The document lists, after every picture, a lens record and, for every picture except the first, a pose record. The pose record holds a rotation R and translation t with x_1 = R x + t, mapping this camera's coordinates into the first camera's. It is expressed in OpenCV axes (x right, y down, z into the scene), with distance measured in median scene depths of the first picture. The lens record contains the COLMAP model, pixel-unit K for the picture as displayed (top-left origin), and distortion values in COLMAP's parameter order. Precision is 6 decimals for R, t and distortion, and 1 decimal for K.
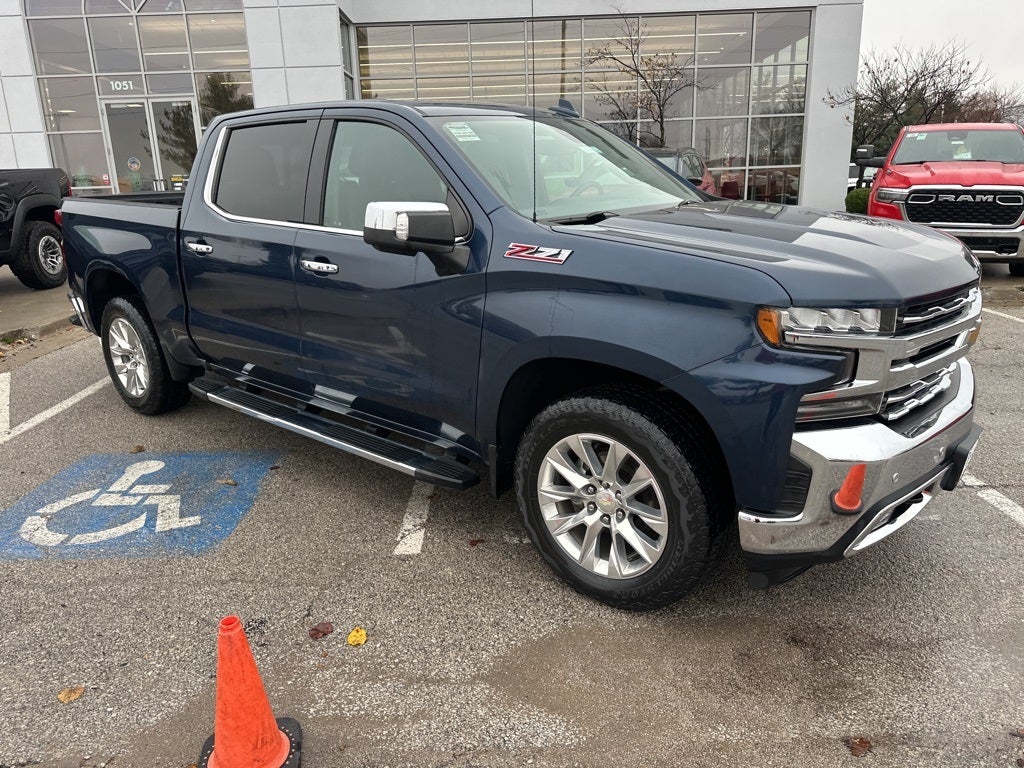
lens RADIAL K [[721.4, 0, 508.7], [0, 721.4, 385.5], [0, 0, 1]] dist [0.056204, -0.071223]
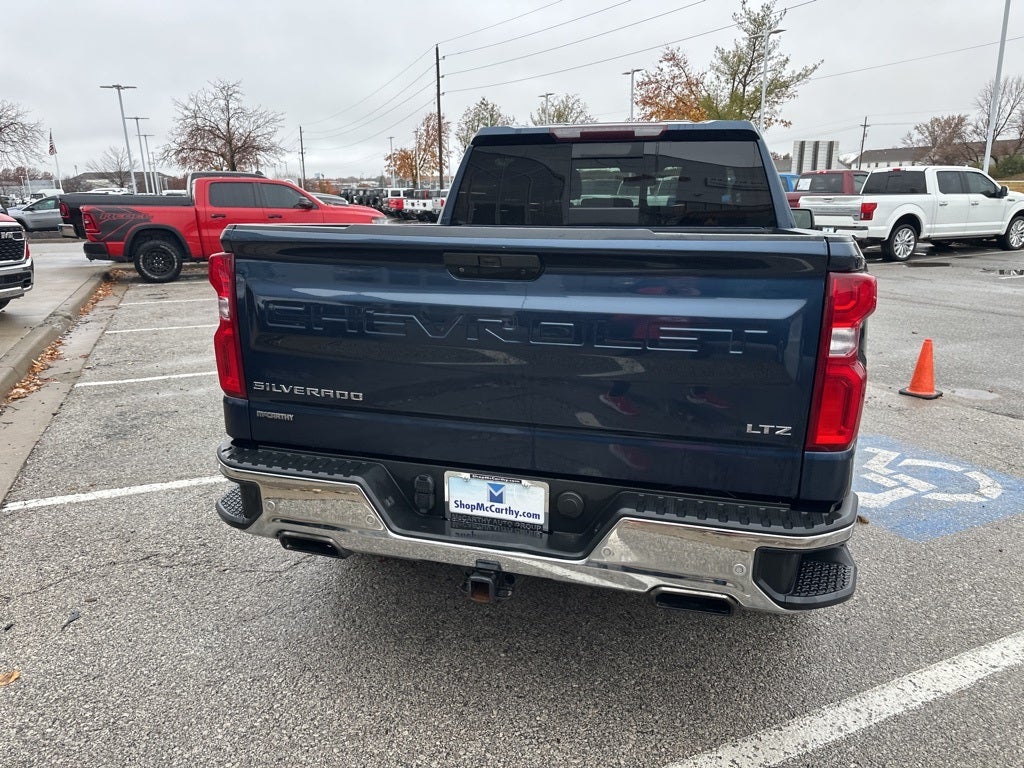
lens RADIAL K [[722.6, 0, 508.5], [0, 722.6, 386.8], [0, 0, 1]] dist [0.047780, -0.057303]
pose [[-0.410167, -0.206272, 0.888378, -1.307297], [0.267400, 0.904078, 0.333377, -0.531394], [-0.871929, 0.374292, -0.315666, 1.935176]]
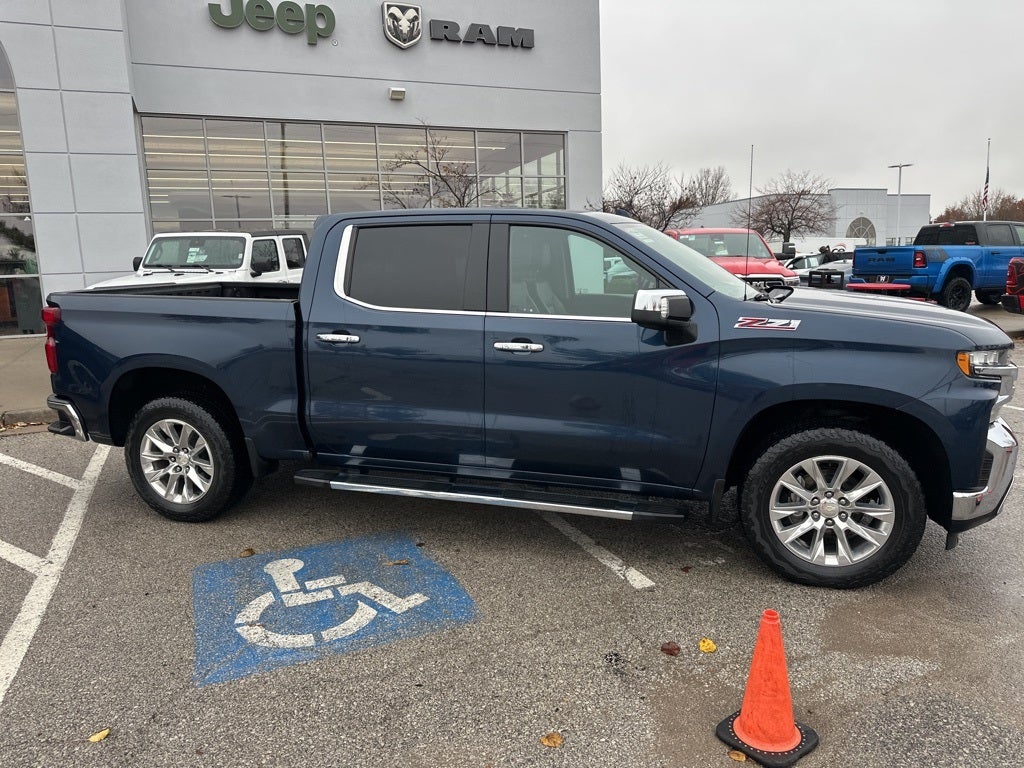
lens RADIAL K [[721.5, 0, 508.7], [0, 721.5, 381.0], [0, 0, 1]] dist [0.053299, -0.065433]
pose [[0.921104, -0.062556, 0.384258, -0.682973], [0.110460, 0.988438, -0.103868, 0.004213], [-0.373317, 0.138119, 0.917364, -0.020382]]
